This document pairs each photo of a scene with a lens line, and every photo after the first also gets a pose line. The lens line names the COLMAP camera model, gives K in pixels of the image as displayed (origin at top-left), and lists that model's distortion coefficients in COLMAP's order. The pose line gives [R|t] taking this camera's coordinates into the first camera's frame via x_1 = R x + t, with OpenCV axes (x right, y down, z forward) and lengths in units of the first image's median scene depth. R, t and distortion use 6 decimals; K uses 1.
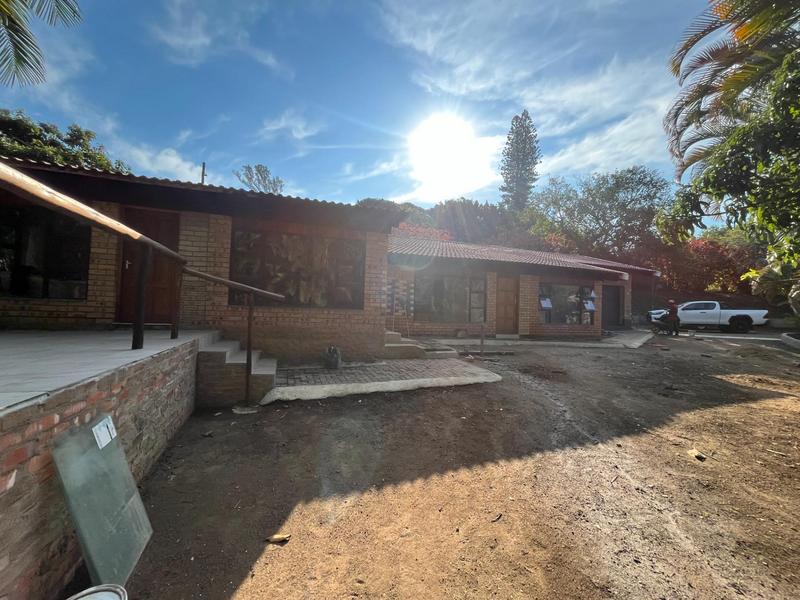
lens RADIAL K [[319.8, 0, 399.3], [0, 319.8, 298.0], [0, 0, 1]] dist [-0.001534, -0.000005]
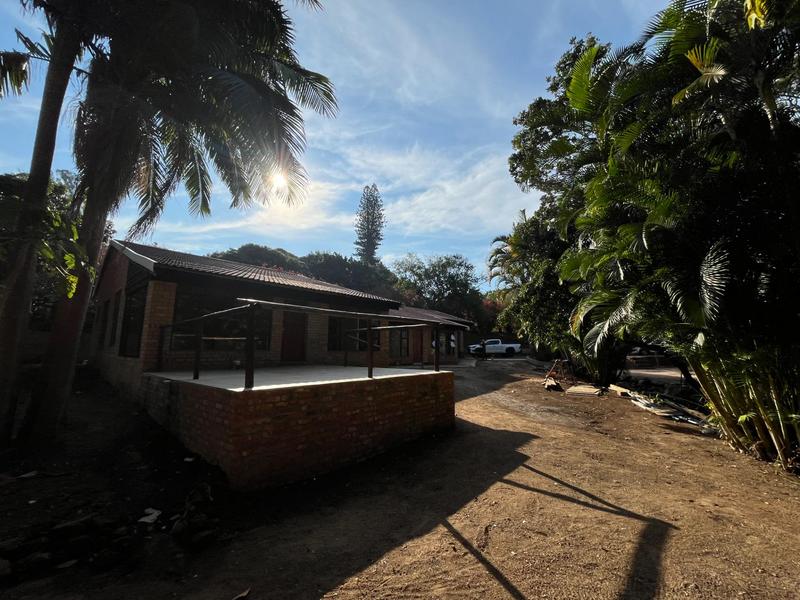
lens RADIAL K [[321.6, 0, 396.1], [0, 321.6, 300.3], [0, 0, 1]] dist [-0.002832, -0.000347]
pose [[0.876868, 0.044193, 0.478695, -0.966810], [0.006566, 0.994572, -0.103845, -0.065064], [-0.480686, 0.094202, 0.871818, -0.766679]]
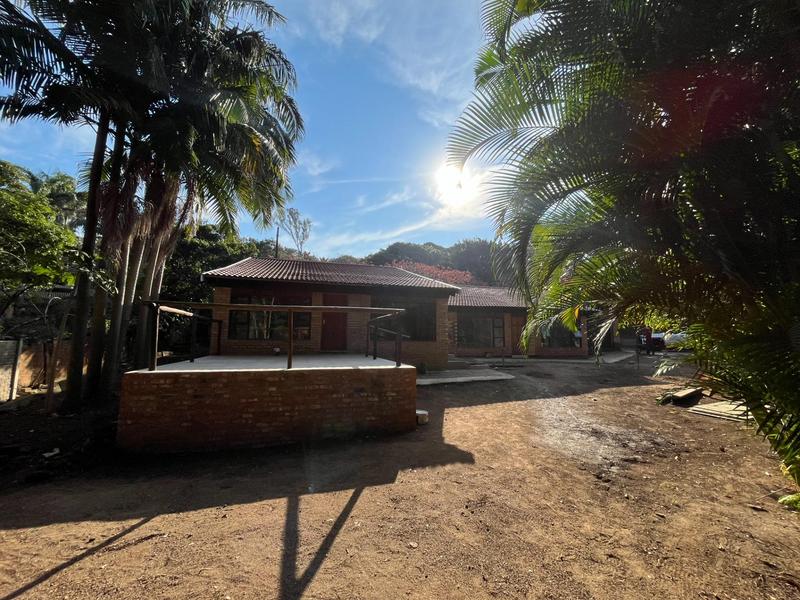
lens RADIAL K [[321.2, 0, 398.8], [0, 321.2, 289.1], [0, 0, 1]] dist [-0.002536, 0.000017]
pose [[0.998753, -0.028008, -0.041325, -0.237454], [0.023322, 0.993679, -0.109809, -0.061654], [0.044139, 0.108709, 0.993093, -0.849592]]
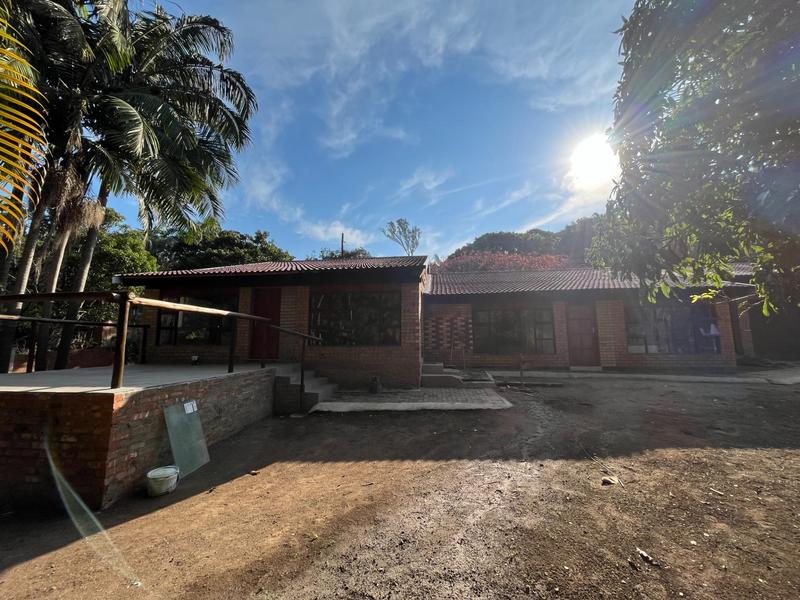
lens RADIAL K [[316.4, 0, 395.5], [0, 316.4, 299.6], [0, 0, 1]] dist [-0.000854, -0.000063]
pose [[0.900310, -0.095225, -0.424705, 0.422702], [0.050261, 0.991991, -0.115875, 0.000346], [0.432338, 0.082977, 0.897886, -0.131724]]
